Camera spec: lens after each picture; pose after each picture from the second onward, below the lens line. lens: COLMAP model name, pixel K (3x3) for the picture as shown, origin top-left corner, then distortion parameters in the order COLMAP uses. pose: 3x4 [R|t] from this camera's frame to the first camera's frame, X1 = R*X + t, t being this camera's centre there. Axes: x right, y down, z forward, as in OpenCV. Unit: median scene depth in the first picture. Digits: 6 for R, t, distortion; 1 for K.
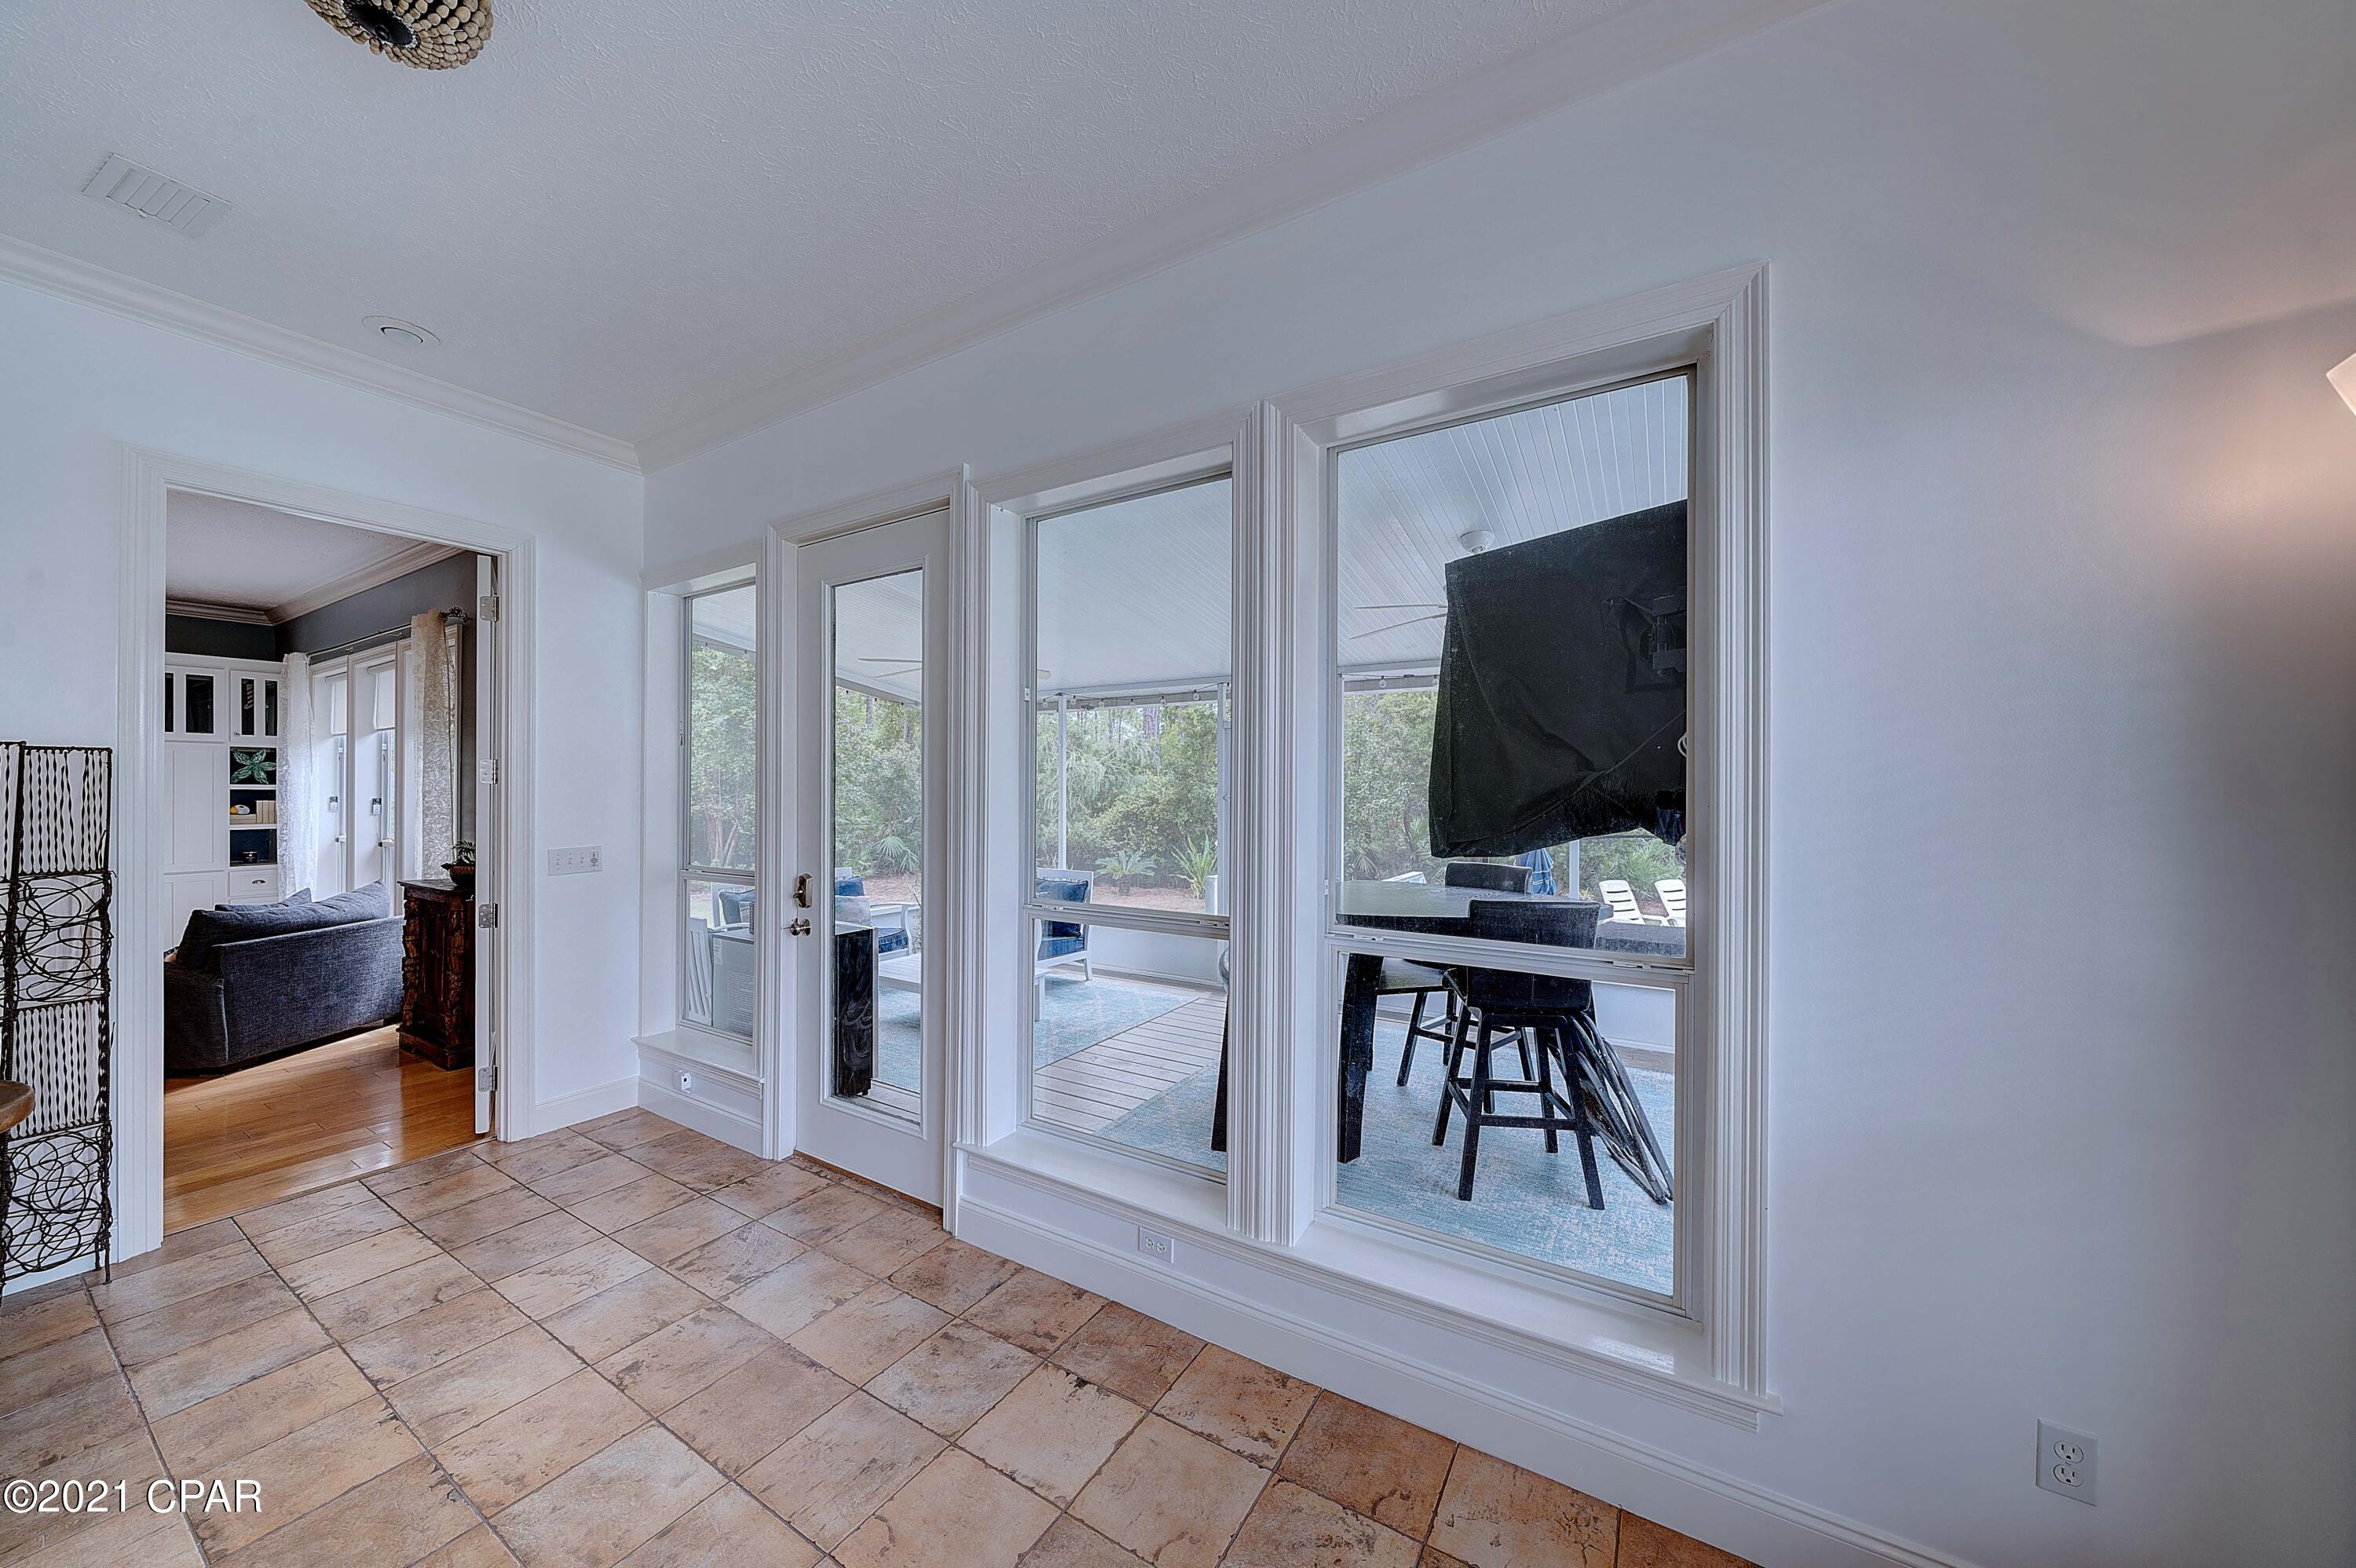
lens RADIAL K [[801.1, 0, 1163.0], [0, 801.1, 789.1], [0, 0, 1]] dist [-0.006216, -0.000012]
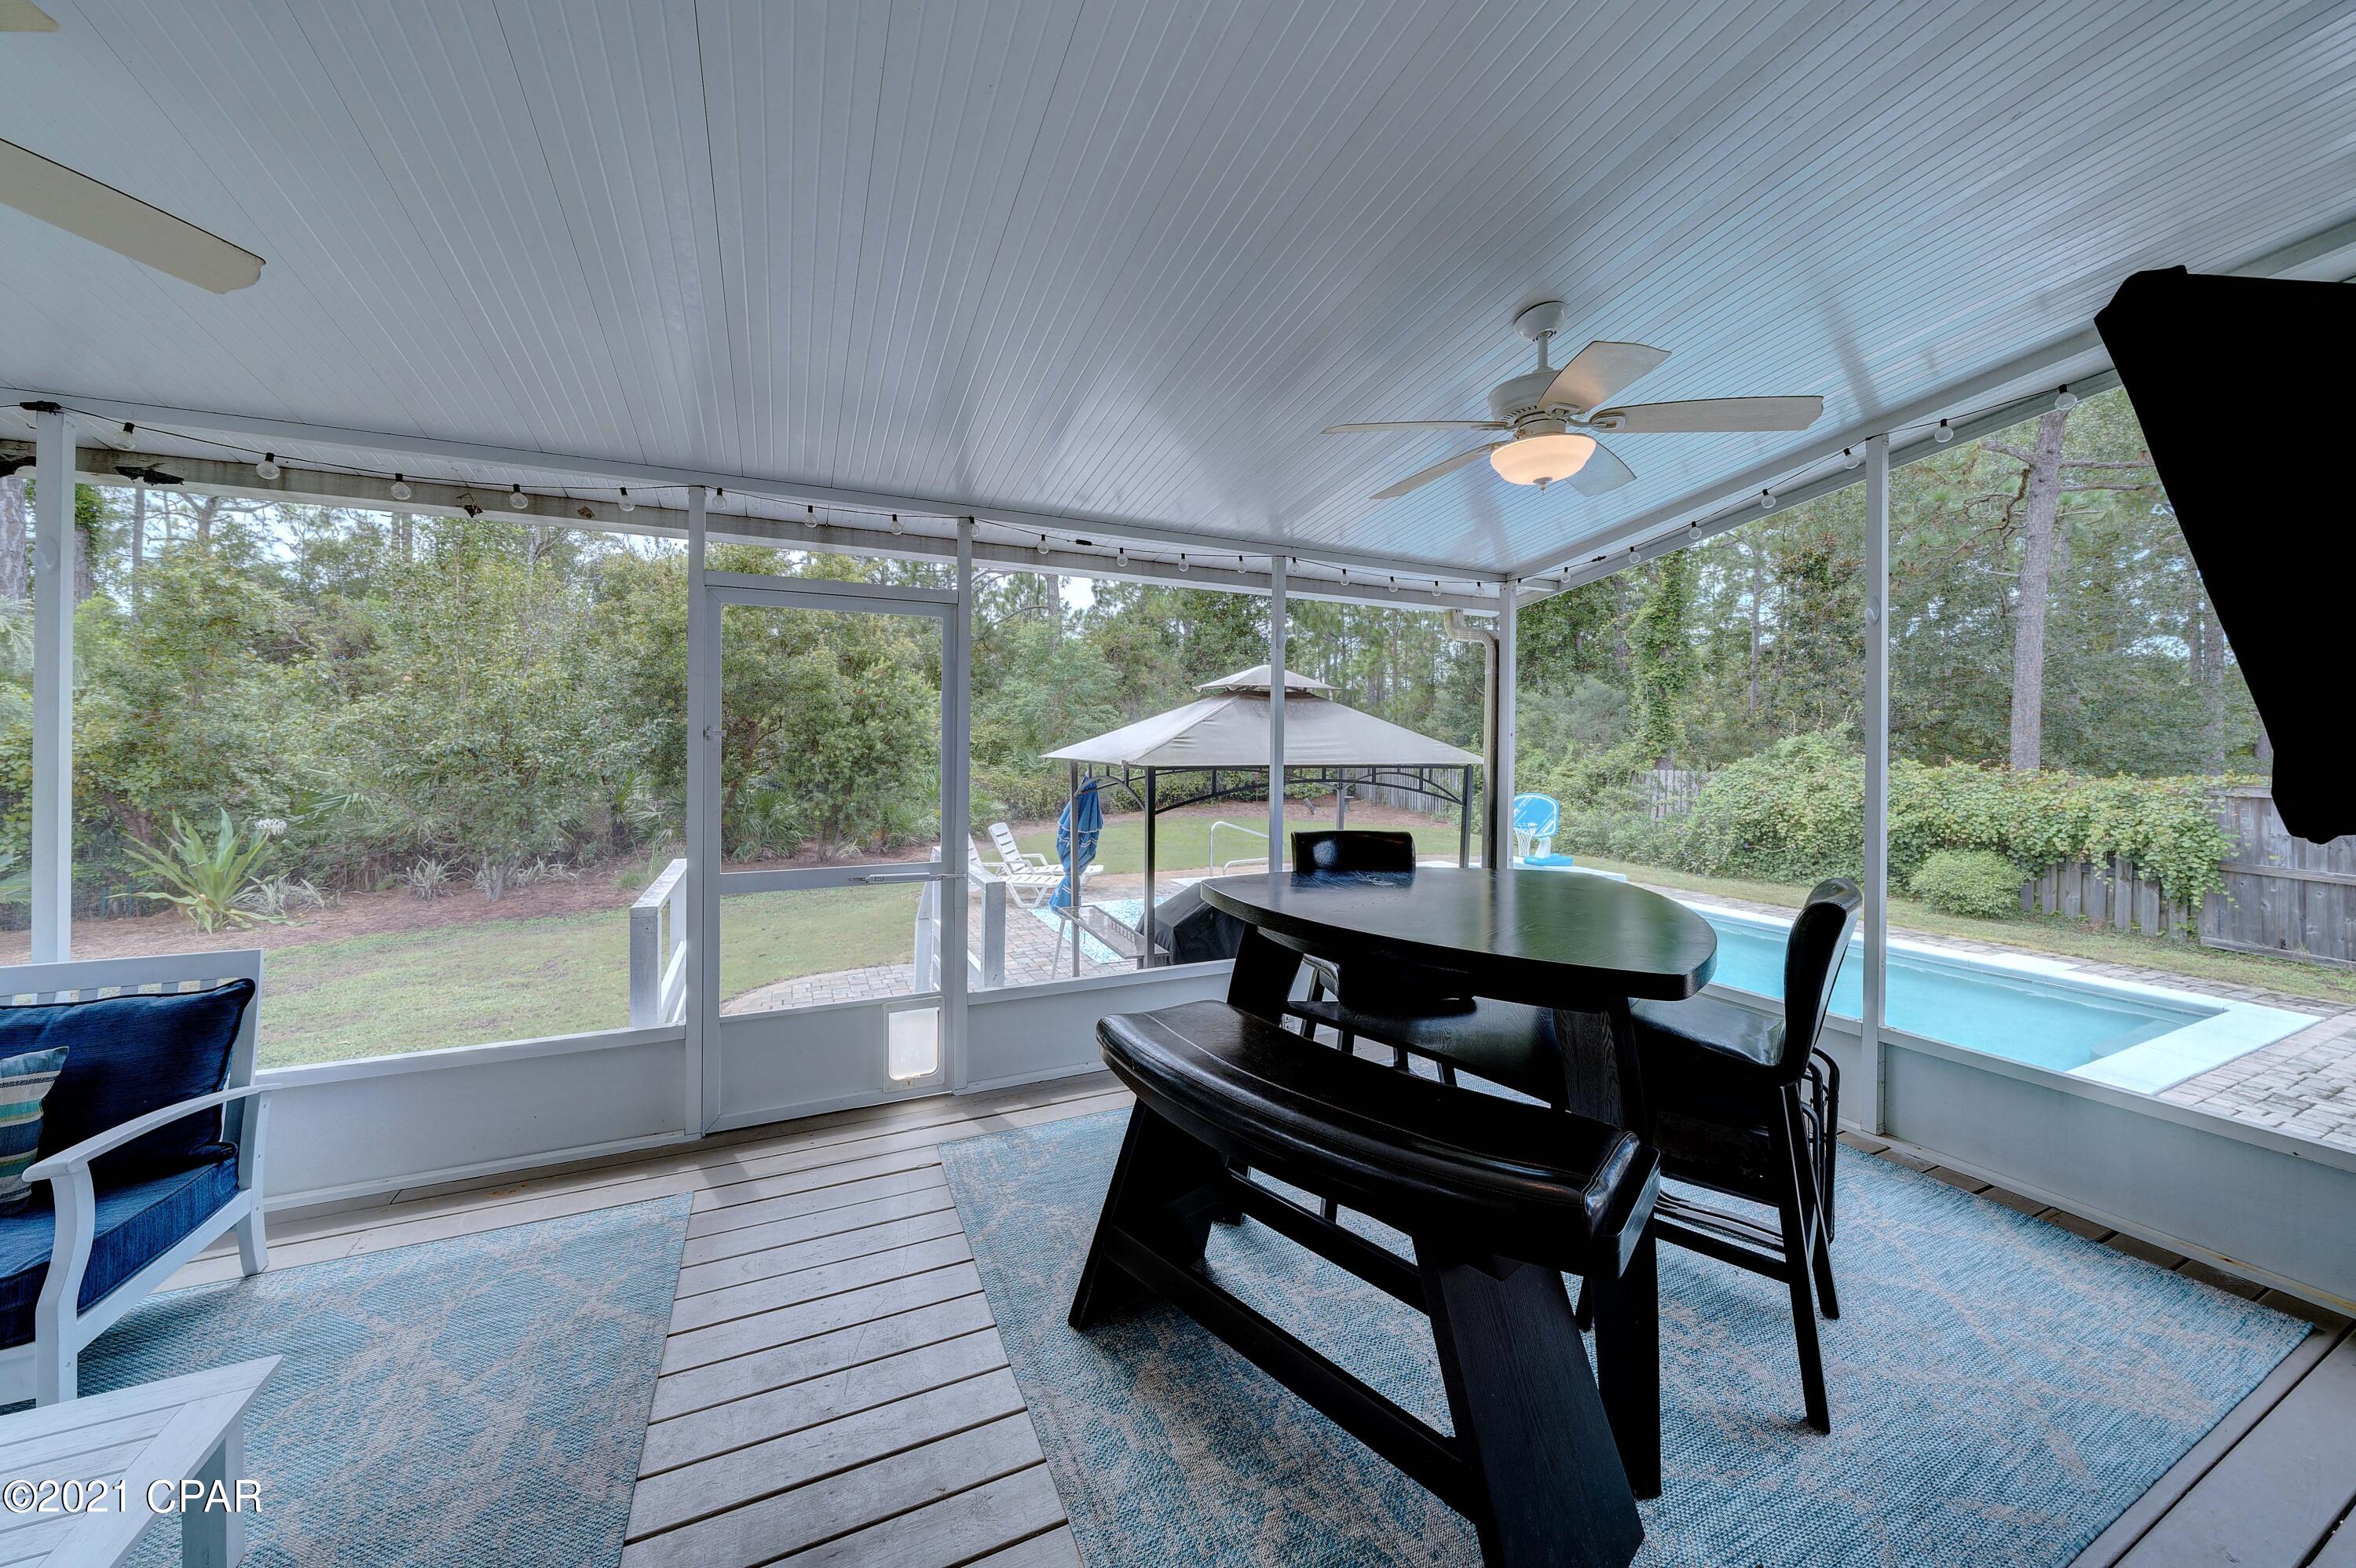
lens RADIAL K [[826.3, 0, 1177.7], [0, 826.3, 735.8], [0, 0, 1]] dist [-0.001139, 0.000108]
pose [[0.553151, 0.005384, 0.833064, -0.176181], [-0.007341, 0.999972, -0.001588, 0.011164], [-0.833049, -0.005237, 0.553175, 0.507506]]
